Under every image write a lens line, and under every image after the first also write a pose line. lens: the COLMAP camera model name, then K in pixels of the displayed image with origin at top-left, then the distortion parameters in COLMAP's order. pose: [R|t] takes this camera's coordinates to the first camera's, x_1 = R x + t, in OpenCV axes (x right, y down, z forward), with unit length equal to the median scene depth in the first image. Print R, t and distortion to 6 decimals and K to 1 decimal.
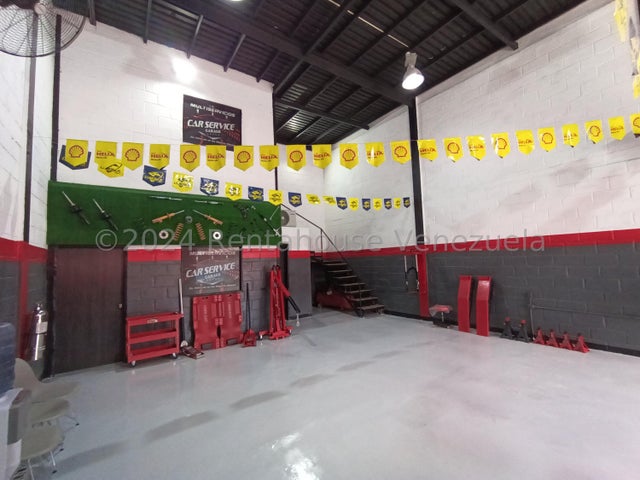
lens RADIAL K [[294.4, 0, 319.3], [0, 294.4, 240.5], [0, 0, 1]] dist [-0.007554, 0.003534]
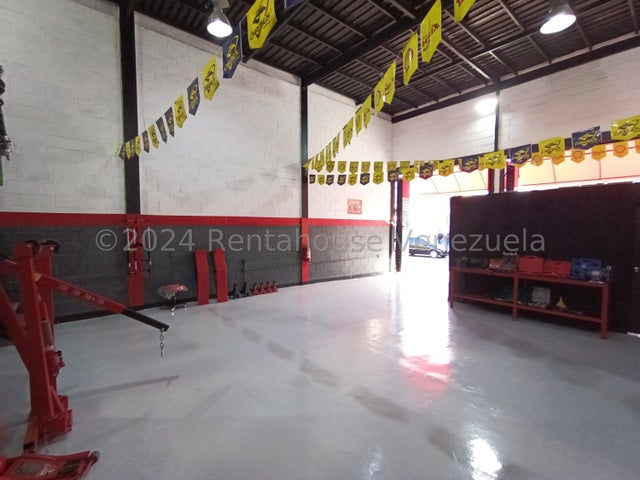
lens RADIAL K [[294.4, 0, 318.5], [0, 294.4, 241.7], [0, 0, 1]] dist [-0.007554, 0.003534]
pose [[-0.084198, -0.008934, 0.996409, -0.596881], [-0.063808, 0.997956, 0.003556, 0.070516], [-0.994404, -0.063280, -0.084596, 0.768253]]
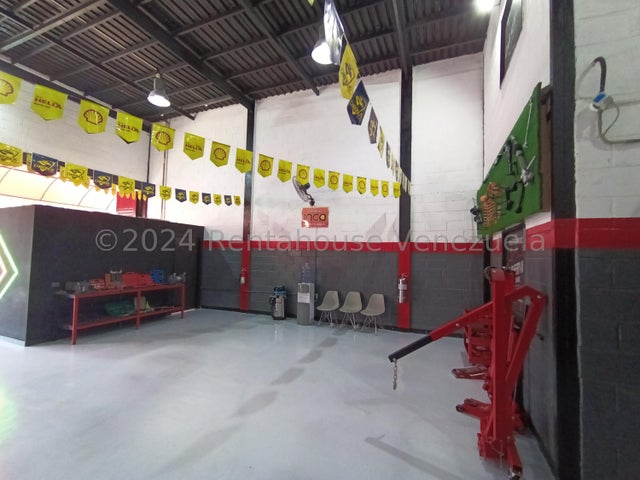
lens RADIAL K [[294.4, 0, 320.6], [0, 294.4, 239.2], [0, 0, 1]] dist [-0.007554, 0.003534]
pose [[-0.845973, -0.010710, -0.533118, 0.294621], [0.040559, 0.995609, -0.084361, 0.074560], [0.531681, -0.092990, -0.841824, 1.348087]]
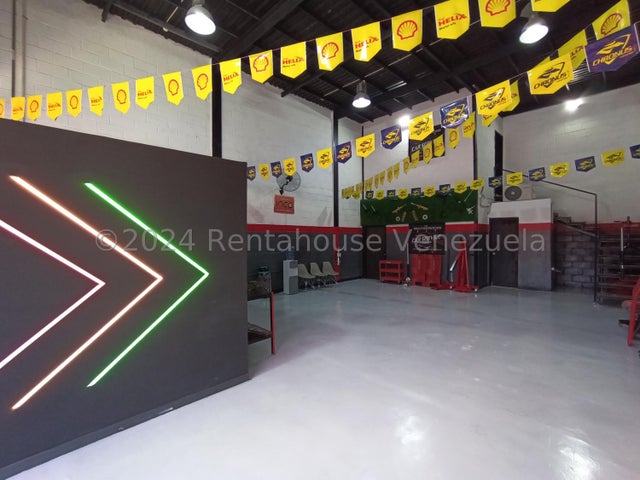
lens RADIAL K [[294.4, 0, 320.5], [0, 294.4, 241.4], [0, 0, 1]] dist [-0.007554, 0.003534]
pose [[0.168037, 0.042888, -0.984847, 1.148931], [0.067762, 0.996187, 0.054944, -0.012449], [0.983449, -0.075968, 0.164490, 0.185145]]
